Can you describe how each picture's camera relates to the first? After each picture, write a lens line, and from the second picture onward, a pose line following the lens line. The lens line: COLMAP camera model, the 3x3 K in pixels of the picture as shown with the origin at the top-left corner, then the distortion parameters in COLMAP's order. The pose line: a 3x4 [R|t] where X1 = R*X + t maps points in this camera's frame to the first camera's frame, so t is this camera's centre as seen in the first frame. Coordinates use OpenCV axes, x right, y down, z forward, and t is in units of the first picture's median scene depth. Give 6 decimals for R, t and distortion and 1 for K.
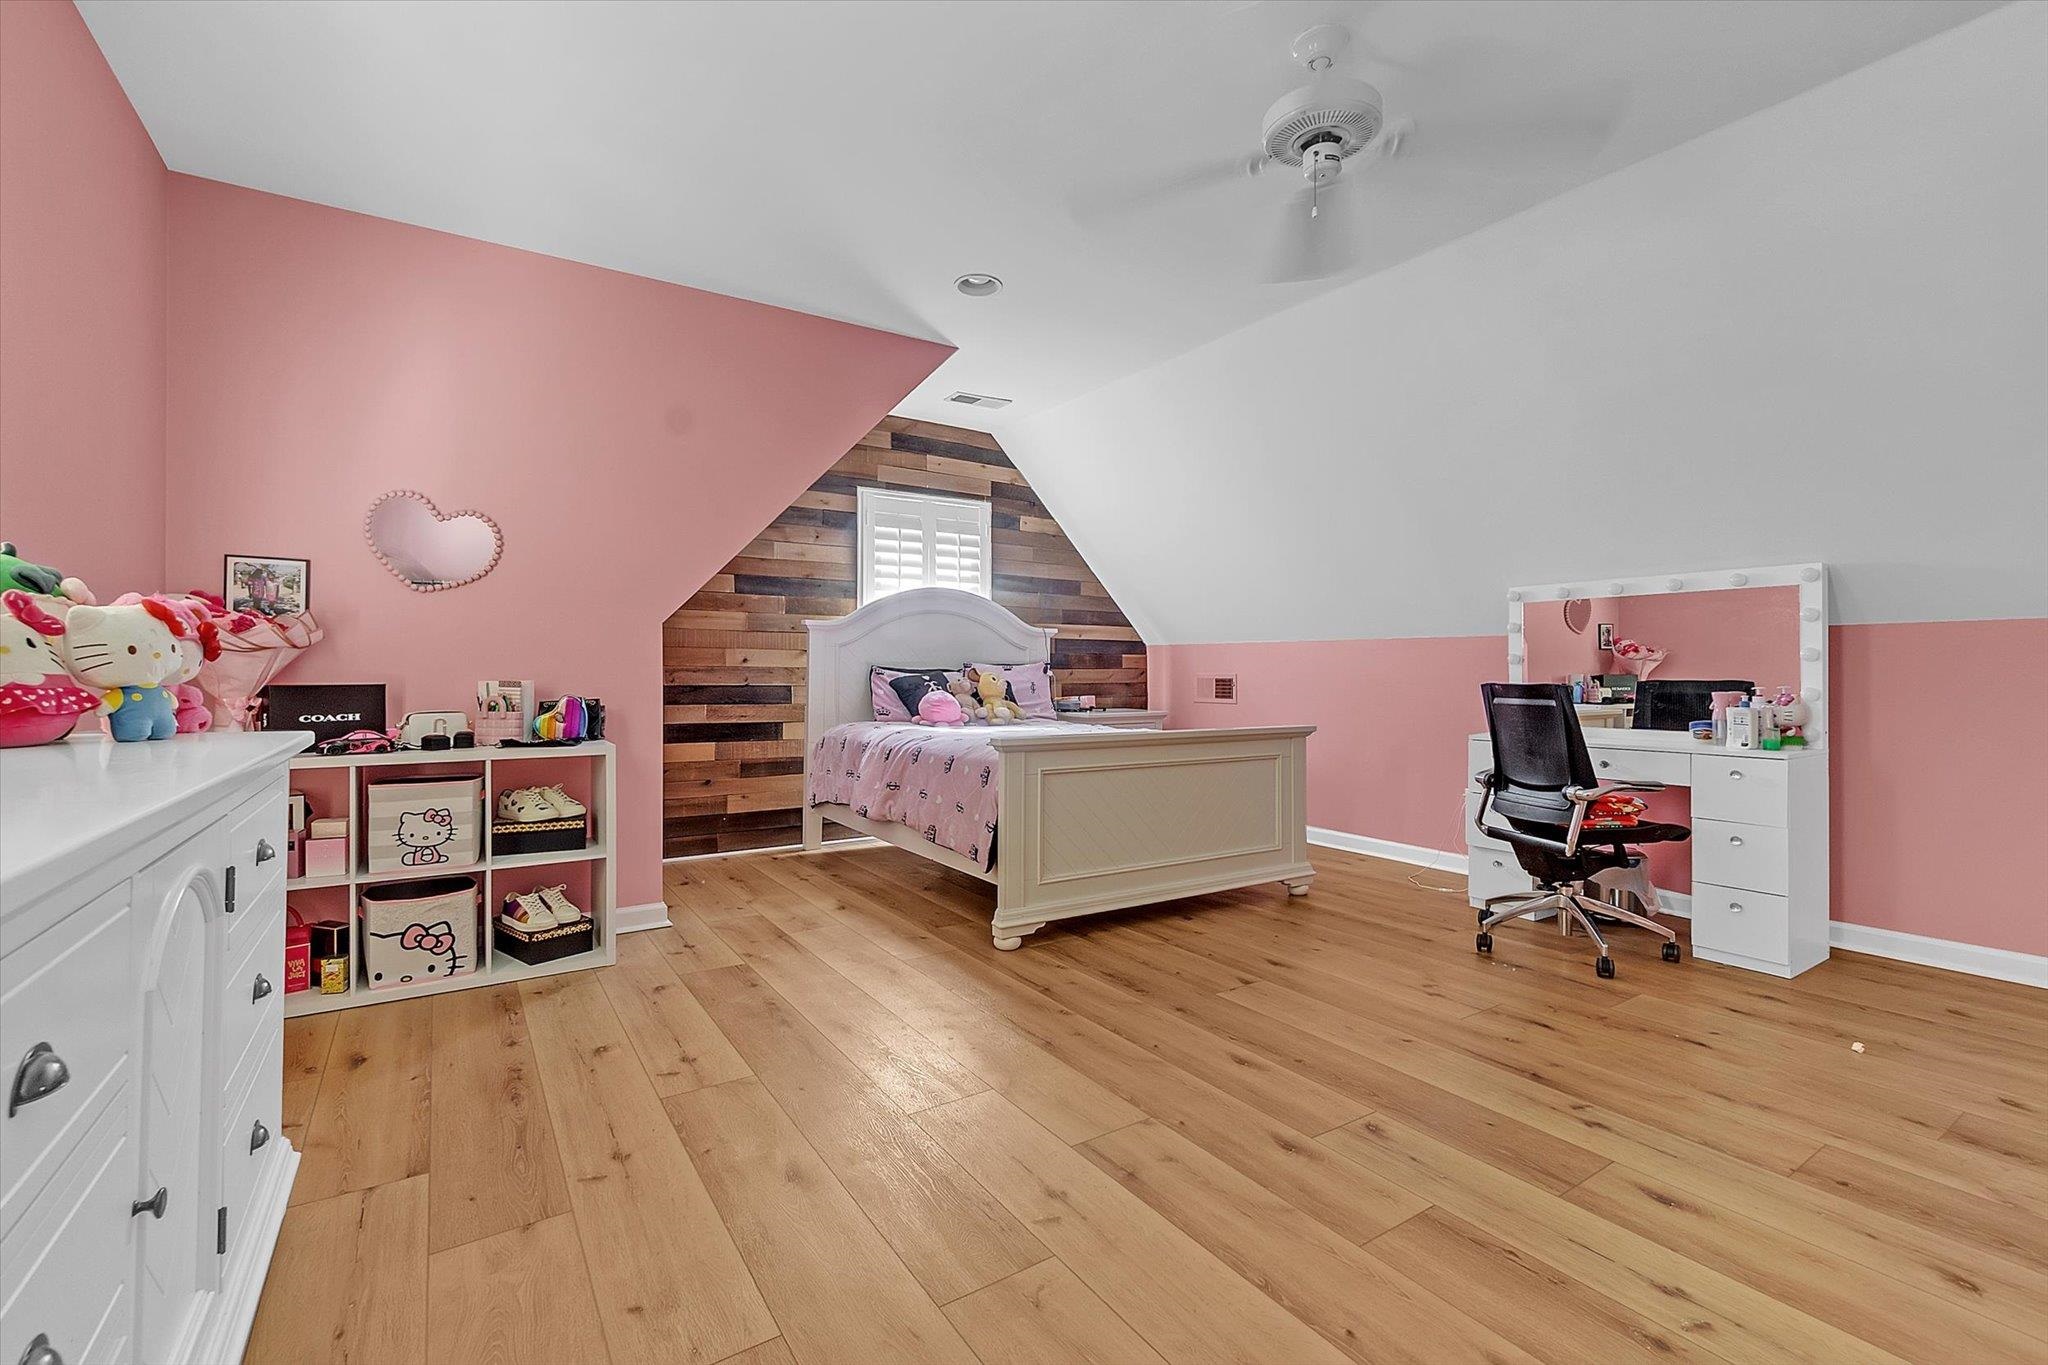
lens RADIAL K [[898.1, 0, 1027.9], [0, 898.1, 677.1], [0, 0, 1]] dist [-0.006603, 0.002005]
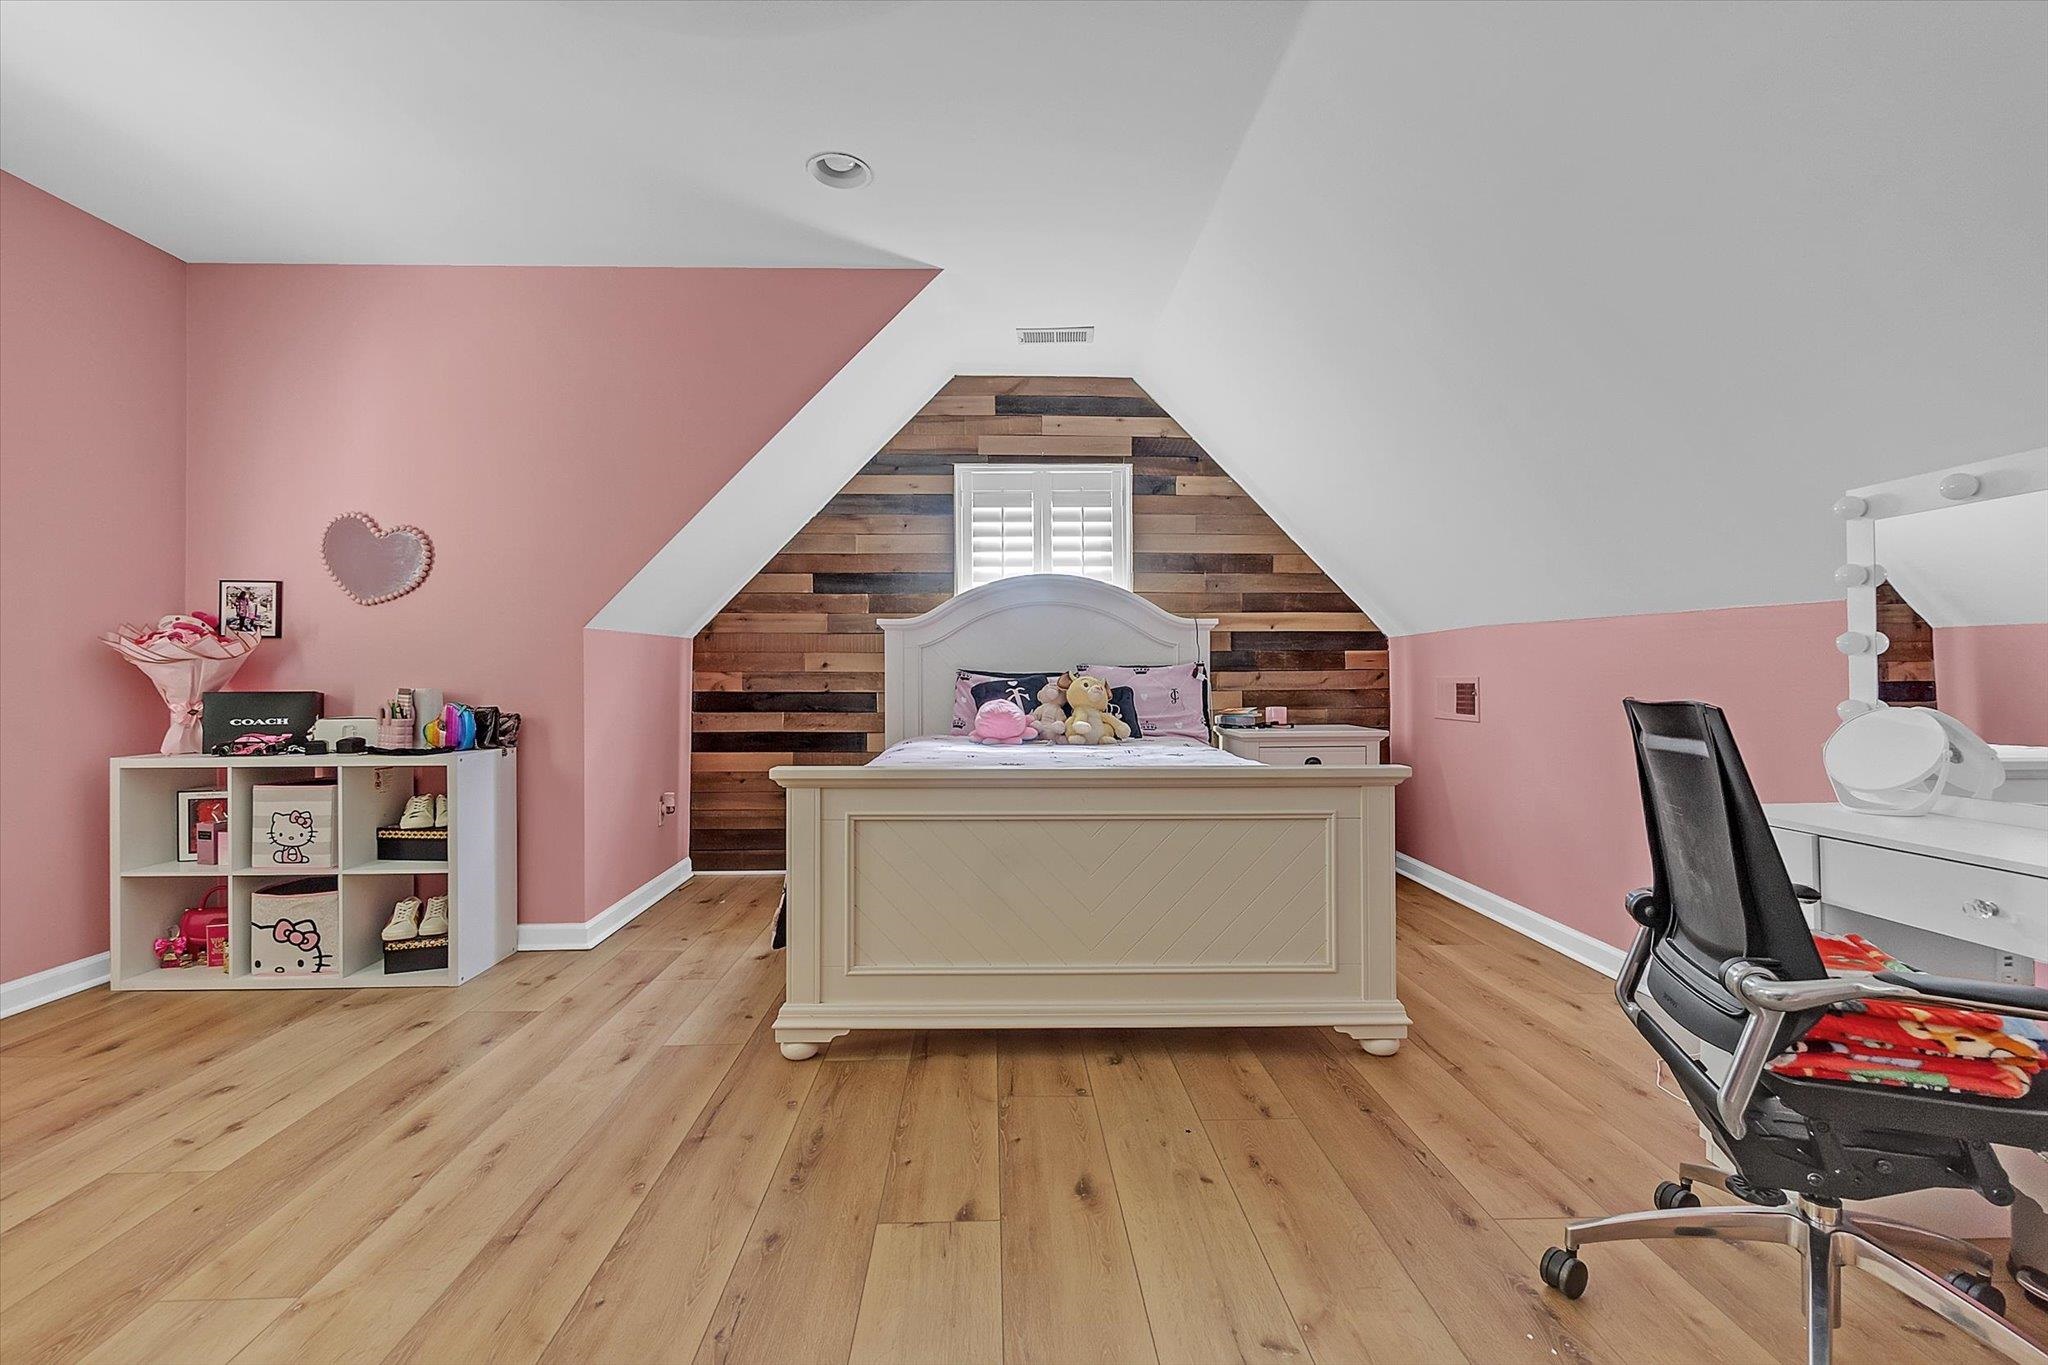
lens RADIAL K [[898.1, 0, 1017.5], [0, 898.1, 675.0], [0, 0, 1]] dist [-0.006603, 0.002005]
pose [[0.850236, -0.005335, -0.526375, 0.404040], [0.002403, 0.999978, -0.006252, -0.002232], [0.526396, 0.004051, 0.850230, 0.369602]]
